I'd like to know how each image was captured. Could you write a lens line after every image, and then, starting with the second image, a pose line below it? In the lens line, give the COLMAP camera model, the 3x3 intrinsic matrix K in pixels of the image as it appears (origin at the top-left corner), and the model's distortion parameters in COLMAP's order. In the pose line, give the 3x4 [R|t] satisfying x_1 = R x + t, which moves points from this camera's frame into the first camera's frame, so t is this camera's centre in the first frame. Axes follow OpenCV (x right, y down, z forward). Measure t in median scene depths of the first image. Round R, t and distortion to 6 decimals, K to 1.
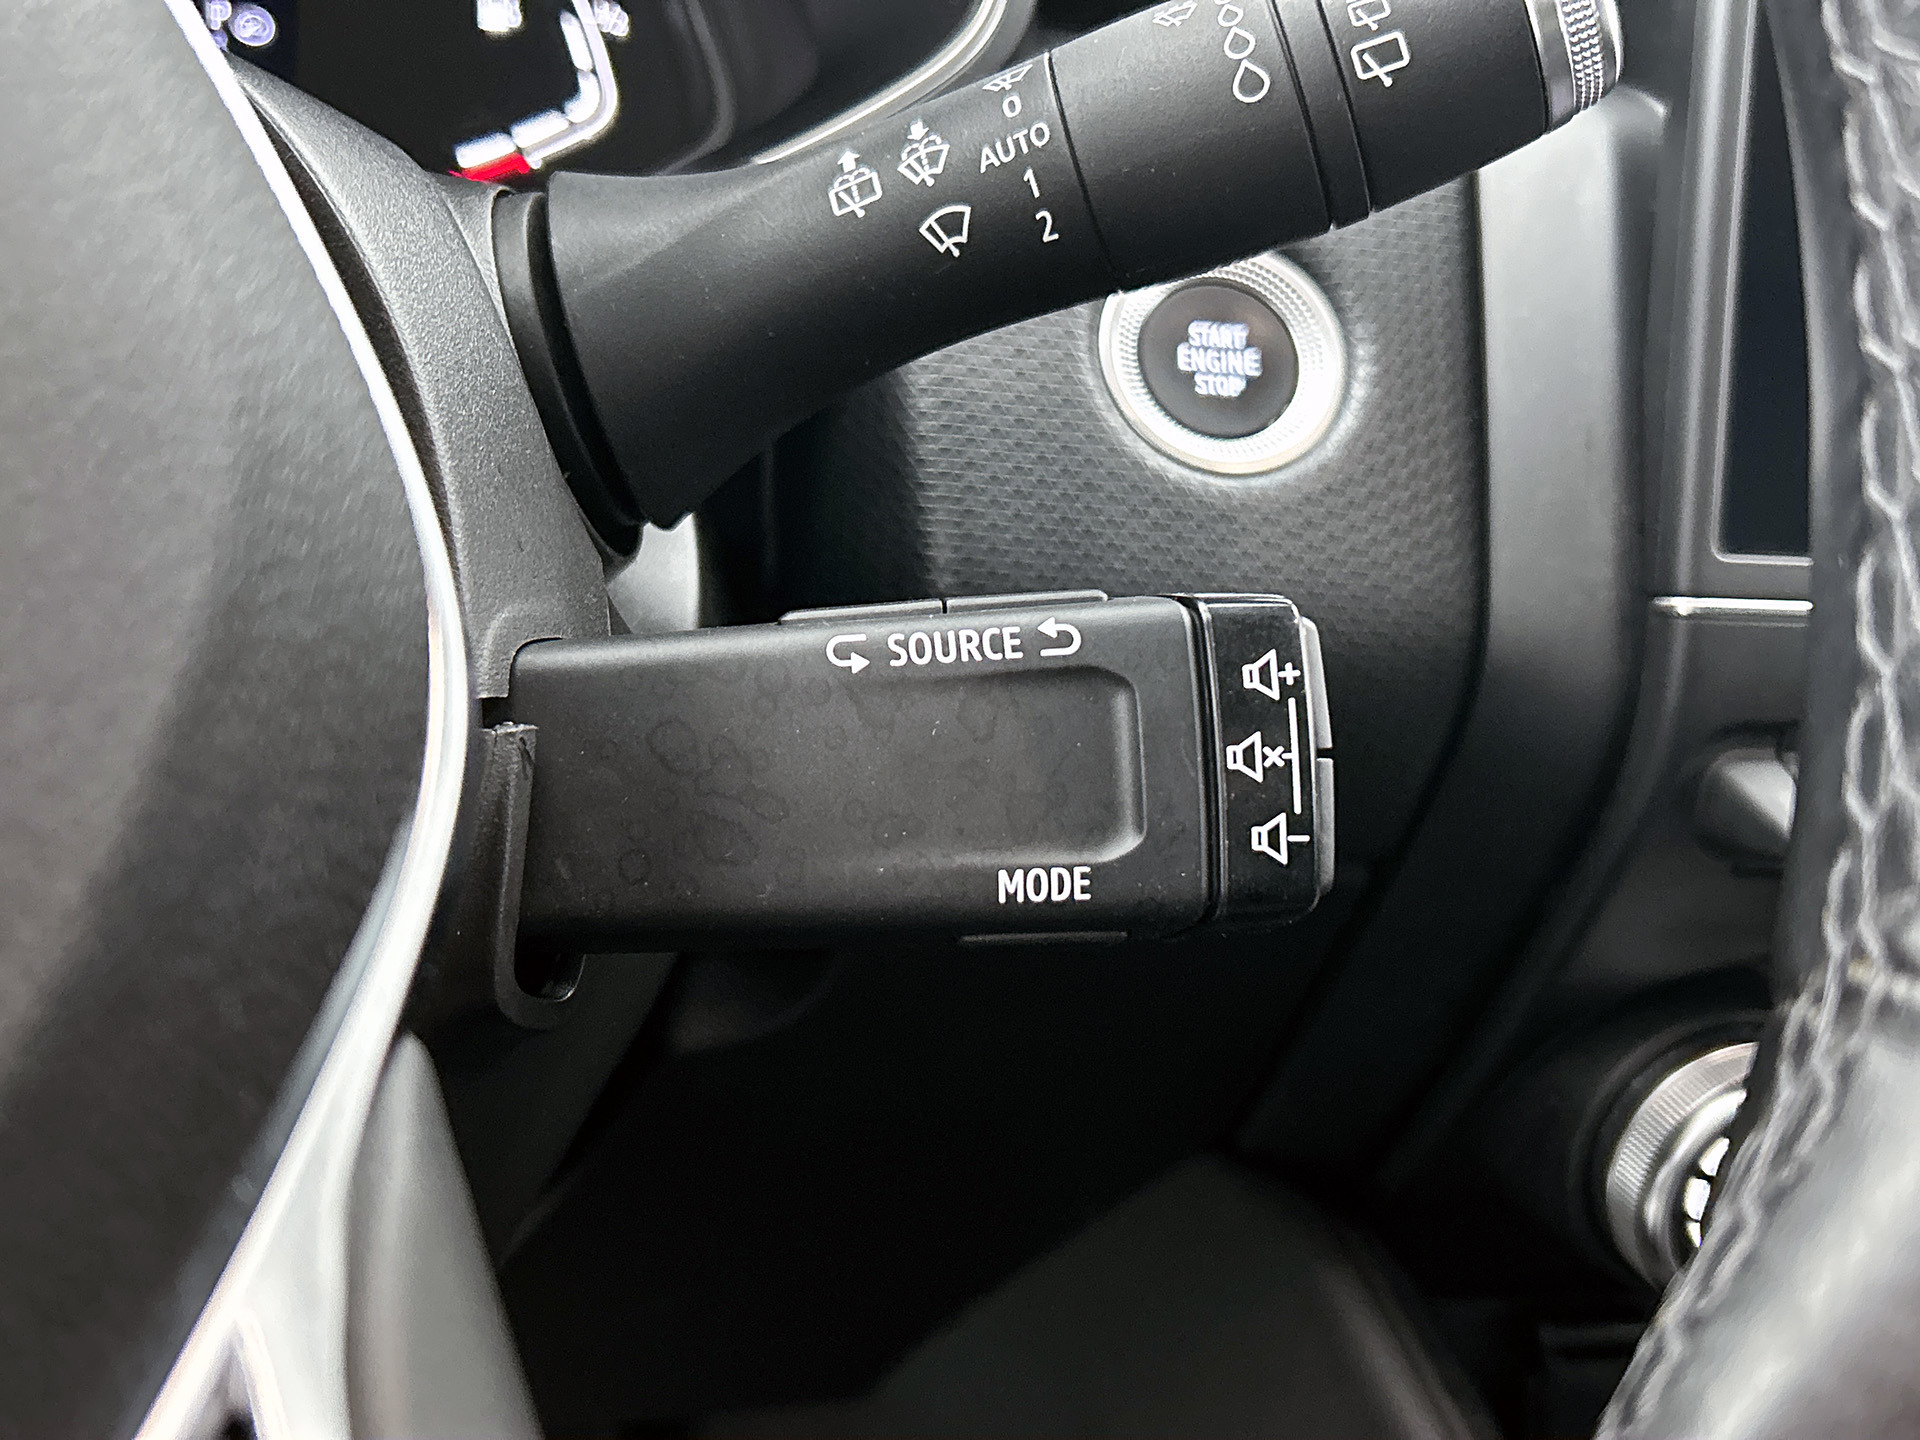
lens RADIAL K [[2034.8, 0, 968.1], [0, 2034.8, 720.3], [0, 0, 1]] dist [0.091285, 0.000000]
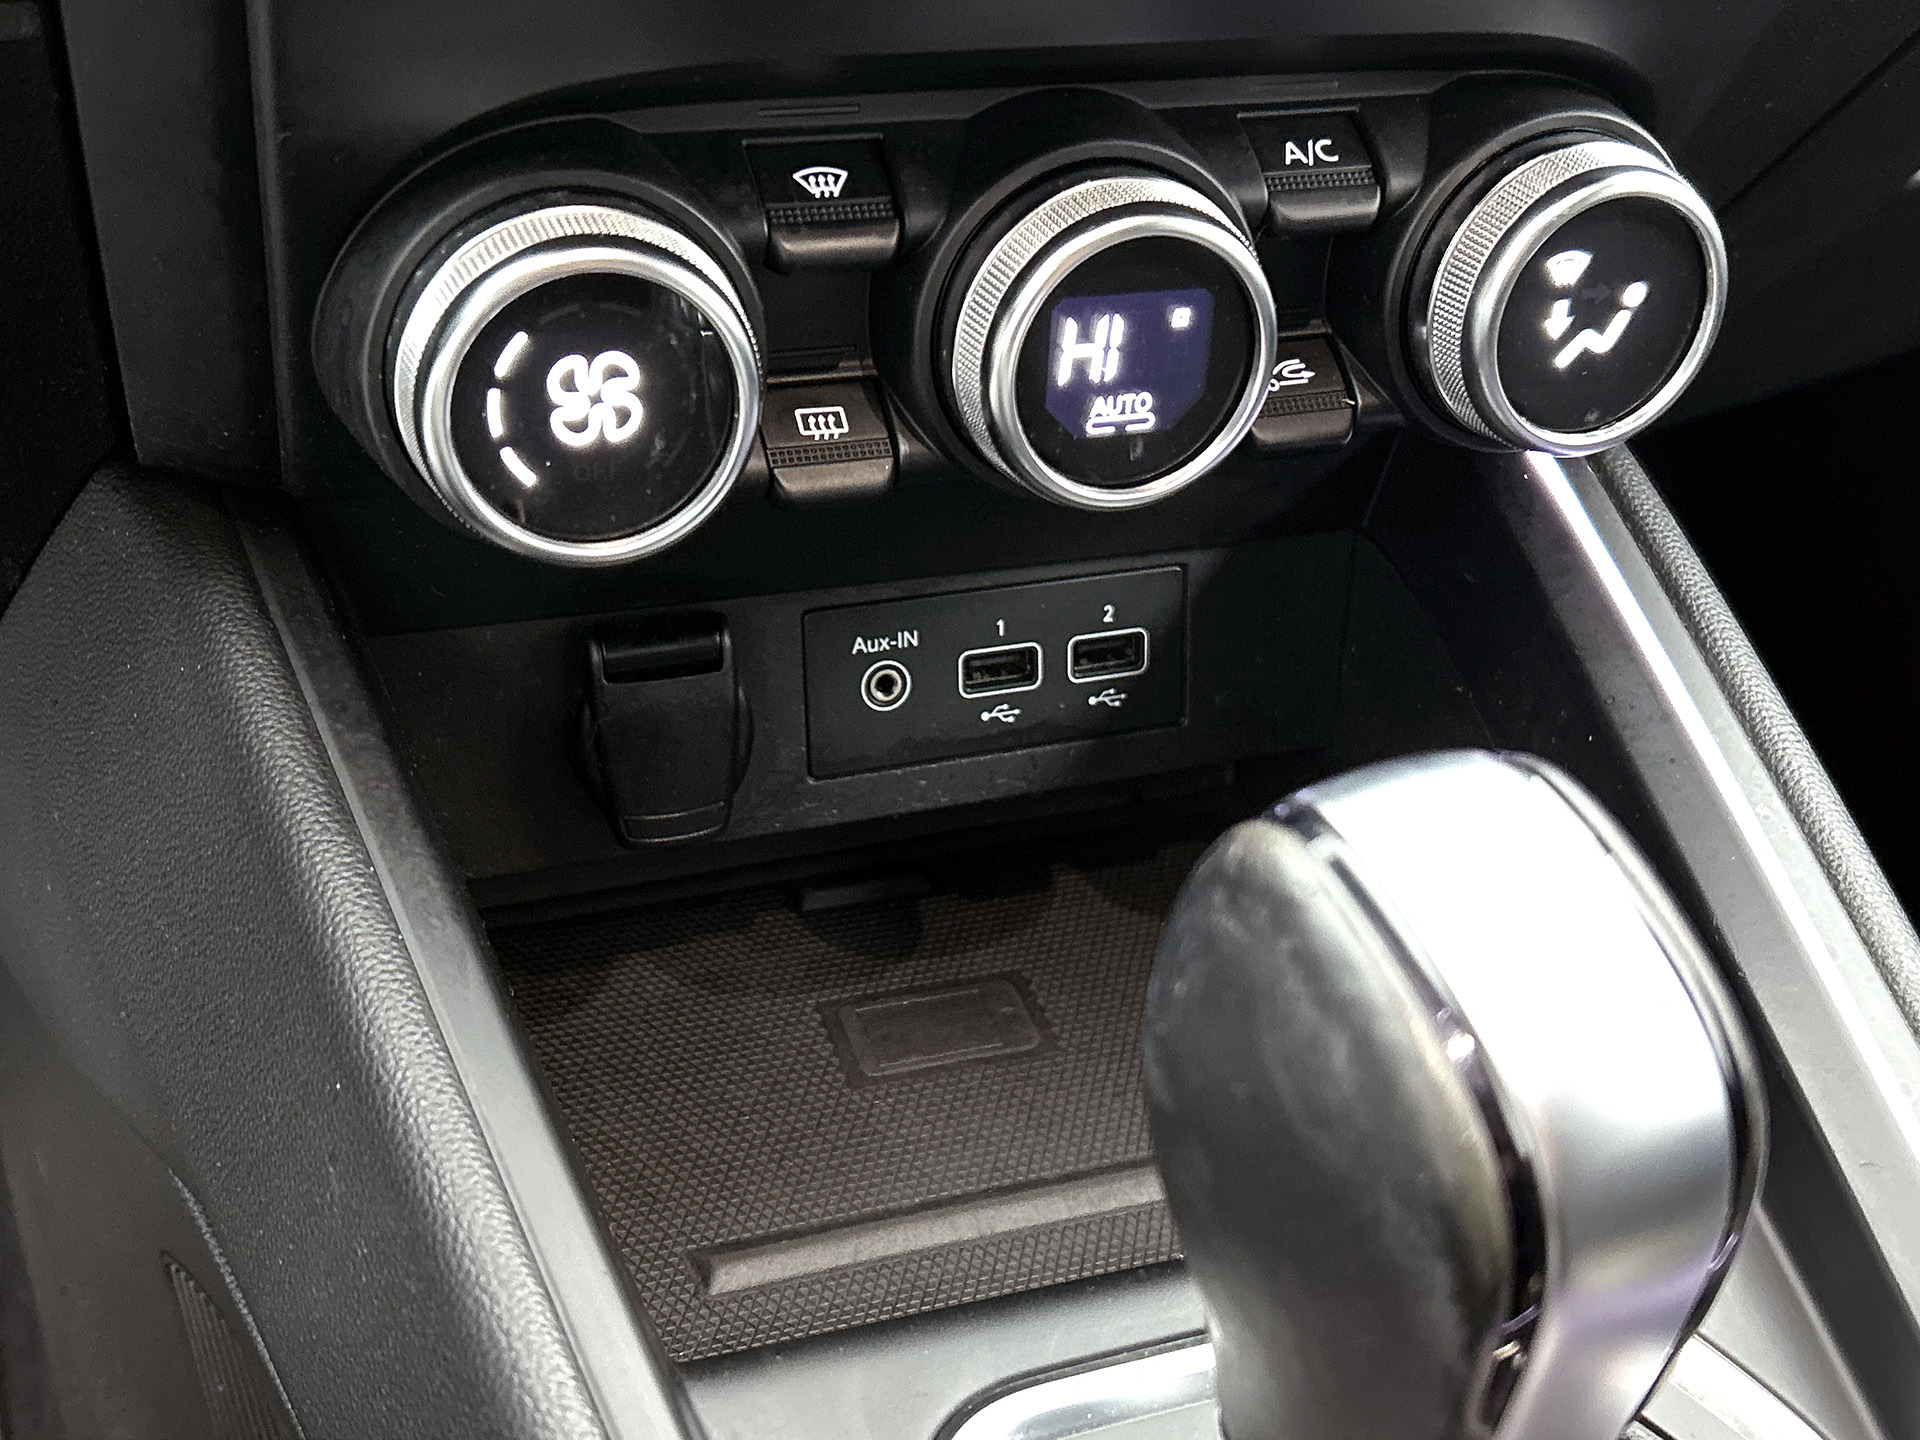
lens RADIAL K [[2201.9, 0, 955.9], [0, 2201.9, 744.0], [0, 0, 1]] dist [0.057181, 0.000000]
pose [[0.984962, -0.114714, 0.129191, 0.571684], [0.078277, 0.962911, 0.258217, 0.212613], [-0.154021, -0.244221, 0.957410, 0.204017]]
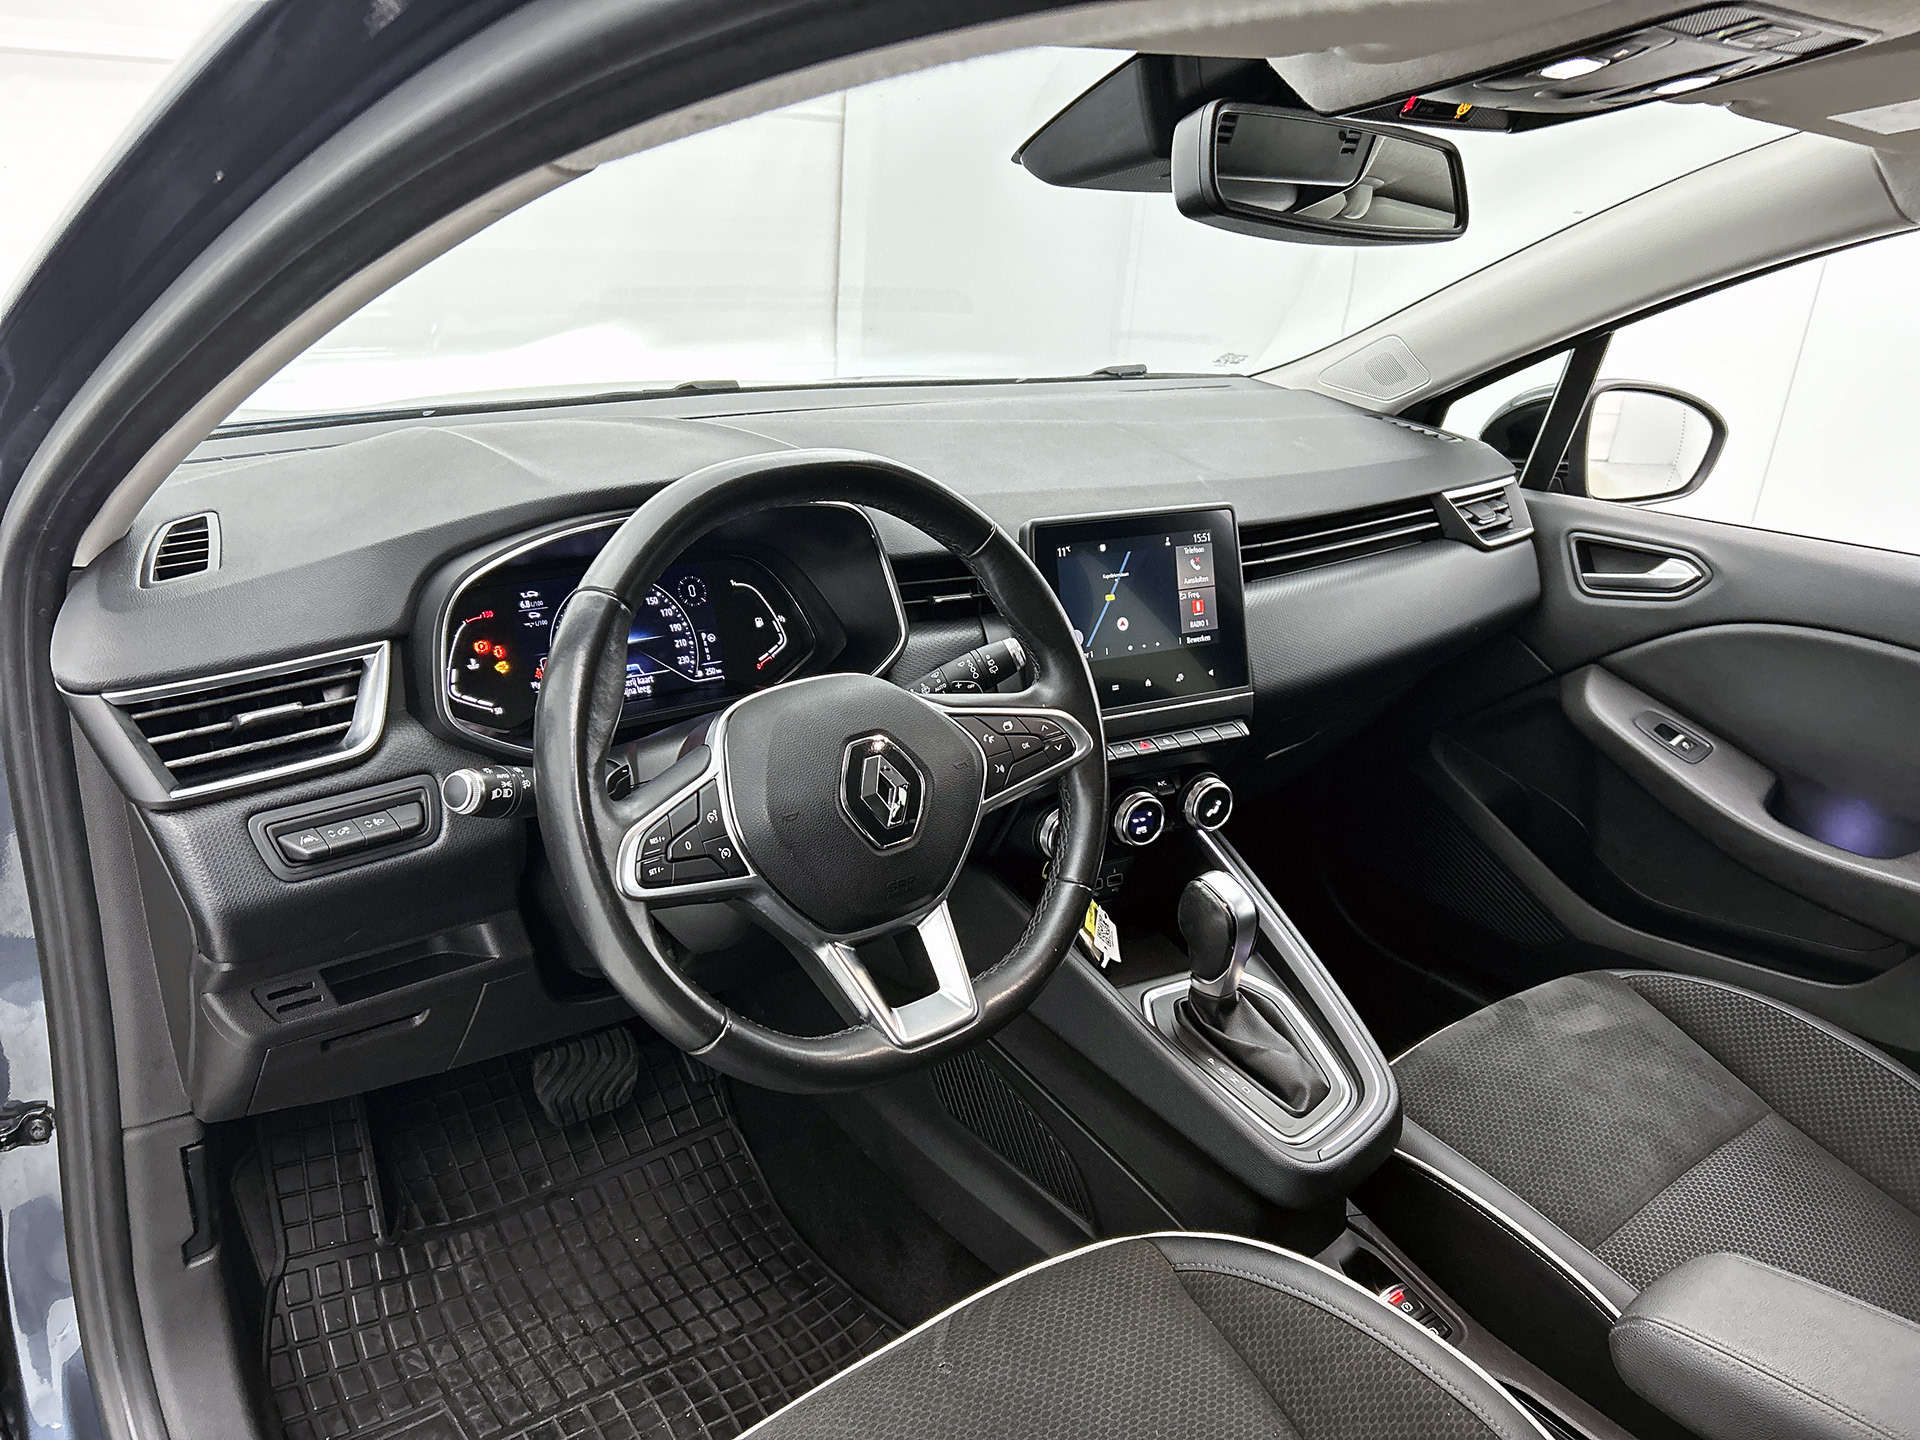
lens RADIAL K [[1437.3, 0, 957.2], [0, 1437.3, 711.4], [0, 0, 1]] dist [0.023180, -0.033323]
pose [[0.936945, -0.156456, 0.312498, -1.318396], [0.146386, 0.987665, 0.055587, -0.440370], [-0.317341, -0.006337, 0.948290, -3.206867]]
